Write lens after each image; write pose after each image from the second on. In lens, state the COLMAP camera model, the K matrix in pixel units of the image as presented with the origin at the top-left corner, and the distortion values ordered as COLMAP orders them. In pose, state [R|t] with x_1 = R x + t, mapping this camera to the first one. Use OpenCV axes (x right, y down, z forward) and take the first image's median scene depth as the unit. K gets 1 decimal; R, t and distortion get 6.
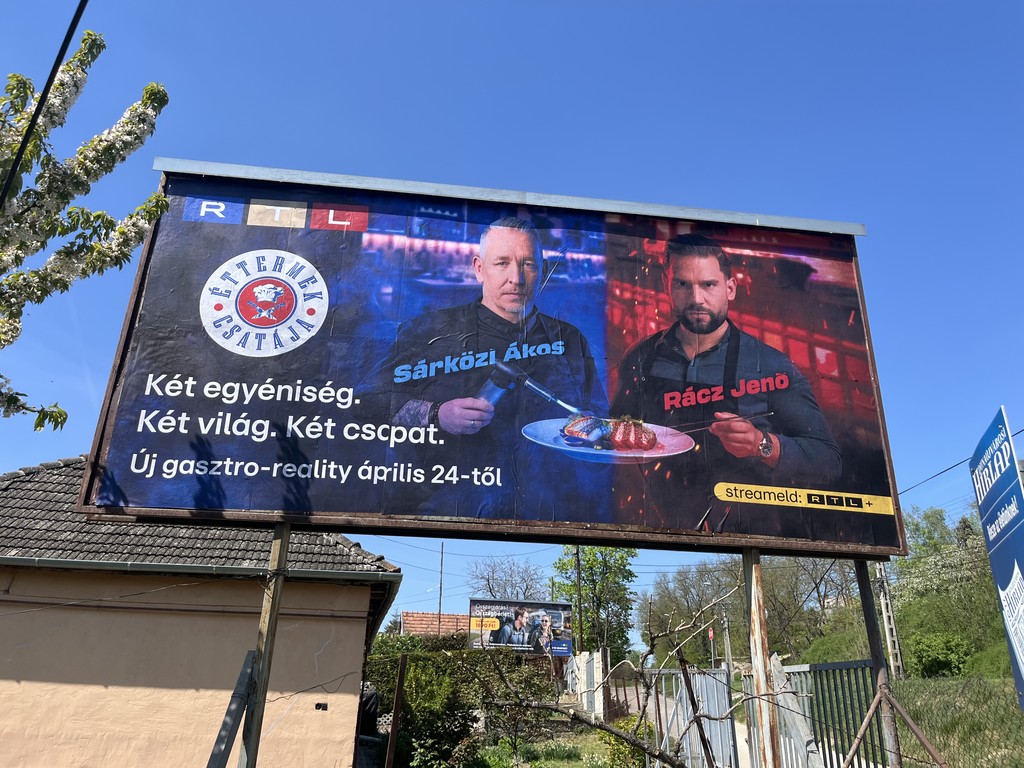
lens RADIAL K [[734.6, 0, 526.9], [0, 734.6, 362.2], [0, 0, 1]] dist [0.061527, -0.075009]
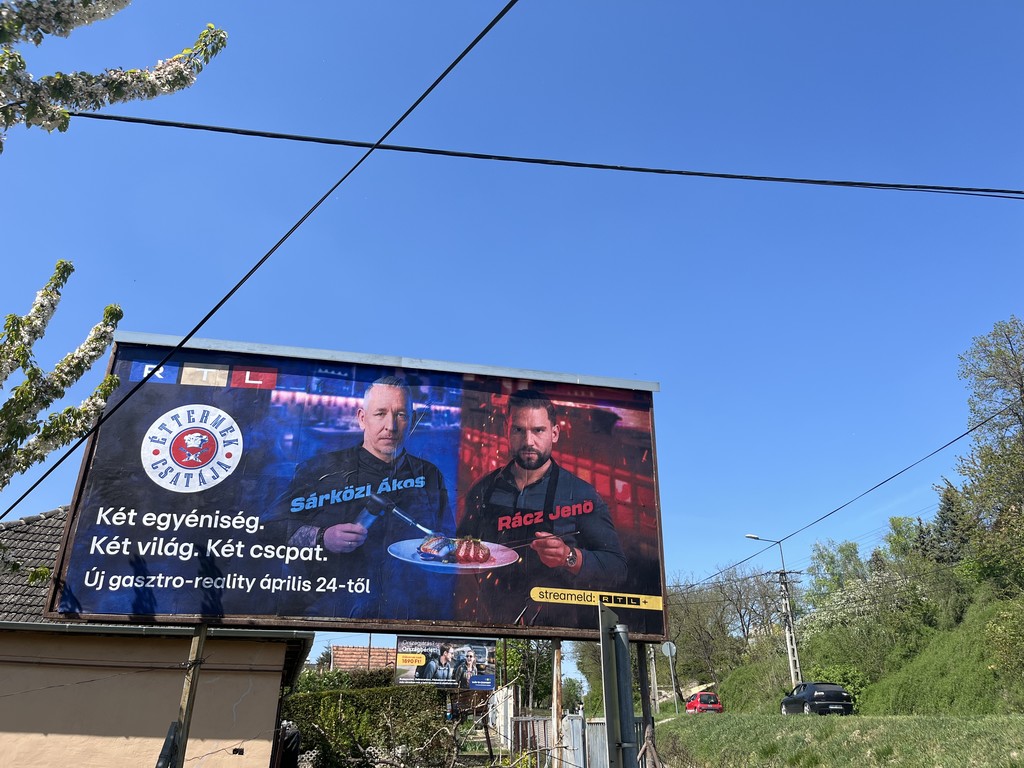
lens RADIAL K [[729.7, 0, 514.1], [0, 729.7, 373.7], [0, 0, 1]] dist [0.066481, -0.077092]
pose [[0.997997, 0.017086, 0.060903, 0.130197], [-0.015776, 0.999635, -0.021927, -0.191490], [-0.061255, 0.020923, 0.997903, -0.334962]]
